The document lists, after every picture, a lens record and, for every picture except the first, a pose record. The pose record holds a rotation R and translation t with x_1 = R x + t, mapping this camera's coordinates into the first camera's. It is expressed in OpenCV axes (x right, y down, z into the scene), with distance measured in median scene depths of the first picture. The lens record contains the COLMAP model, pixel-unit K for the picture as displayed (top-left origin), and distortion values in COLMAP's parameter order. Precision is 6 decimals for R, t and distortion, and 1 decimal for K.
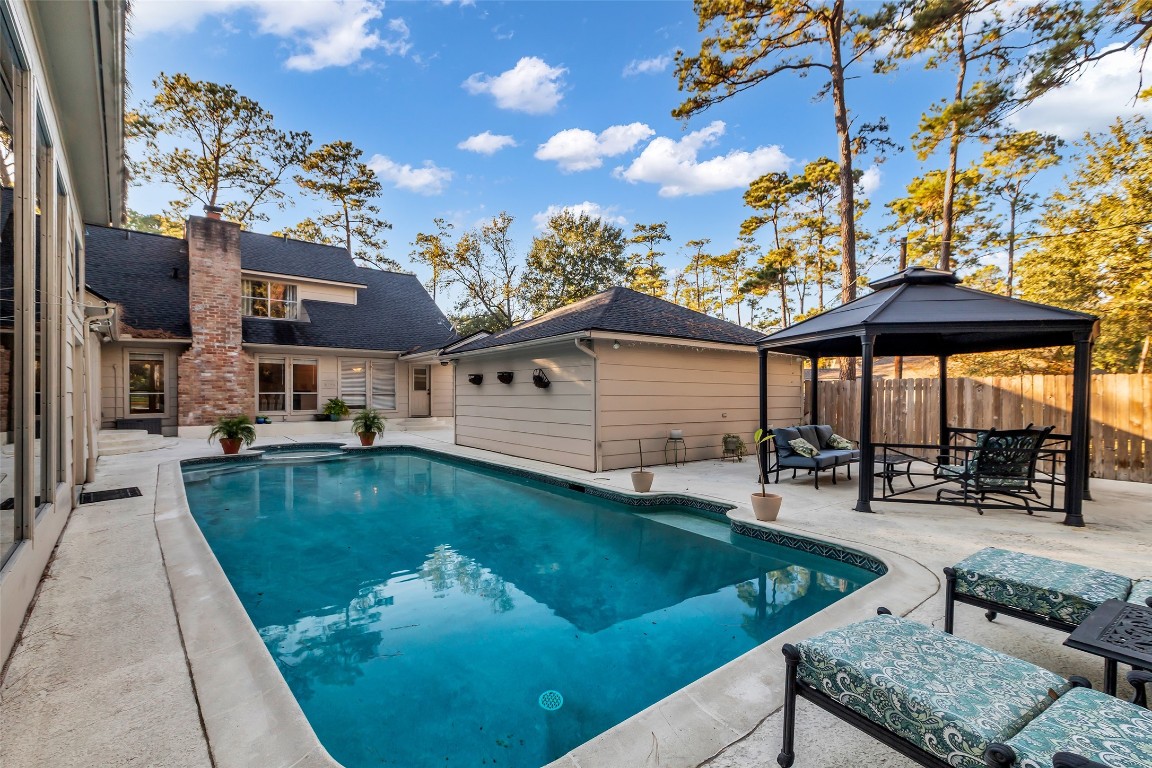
lens RADIAL K [[525.2, 0, 582.9], [0, 525.2, 393.6], [0, 0, 1]] dist [0.004054, 0.000662]
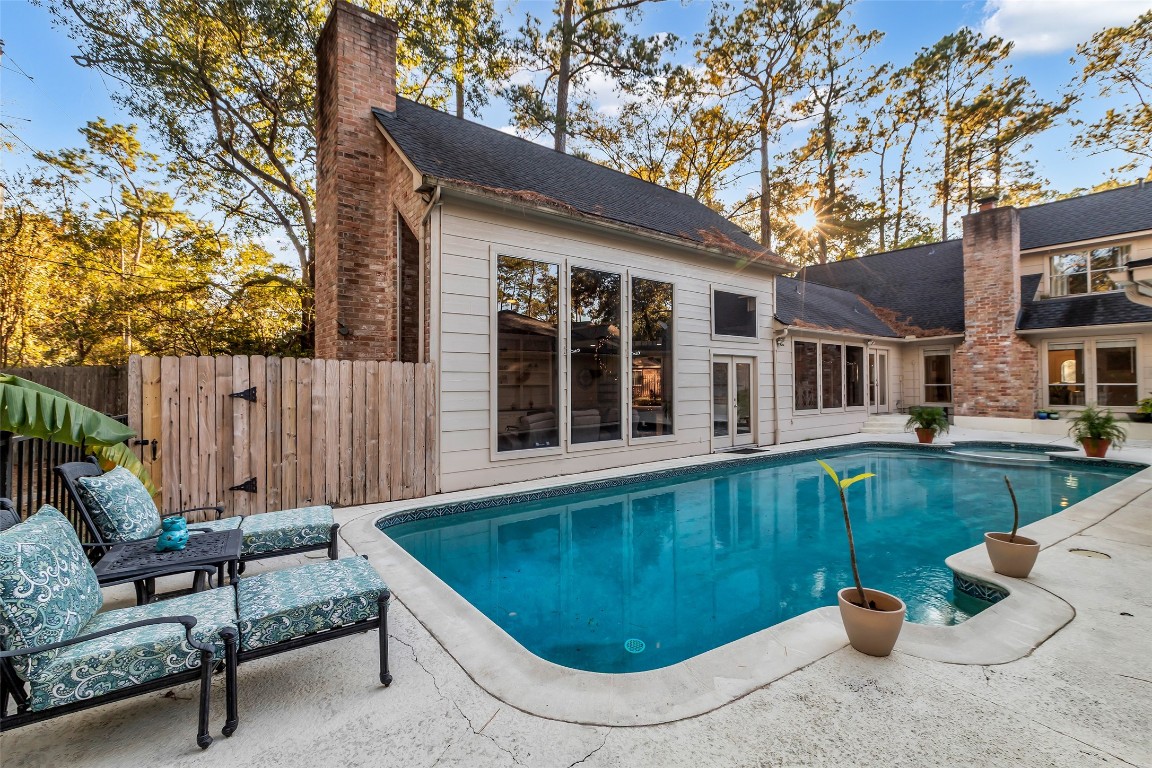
lens RADIAL K [[525.2, 0, 578.6], [0, 525.2, 377.3], [0, 0, 1]] dist [0.004054, 0.000662]
pose [[-0.077617, -0.012701, -0.996902, 0.348717], [0.005298, 0.999899, -0.013152, -0.005844], [0.996969, -0.006302, -0.077542, 0.303413]]
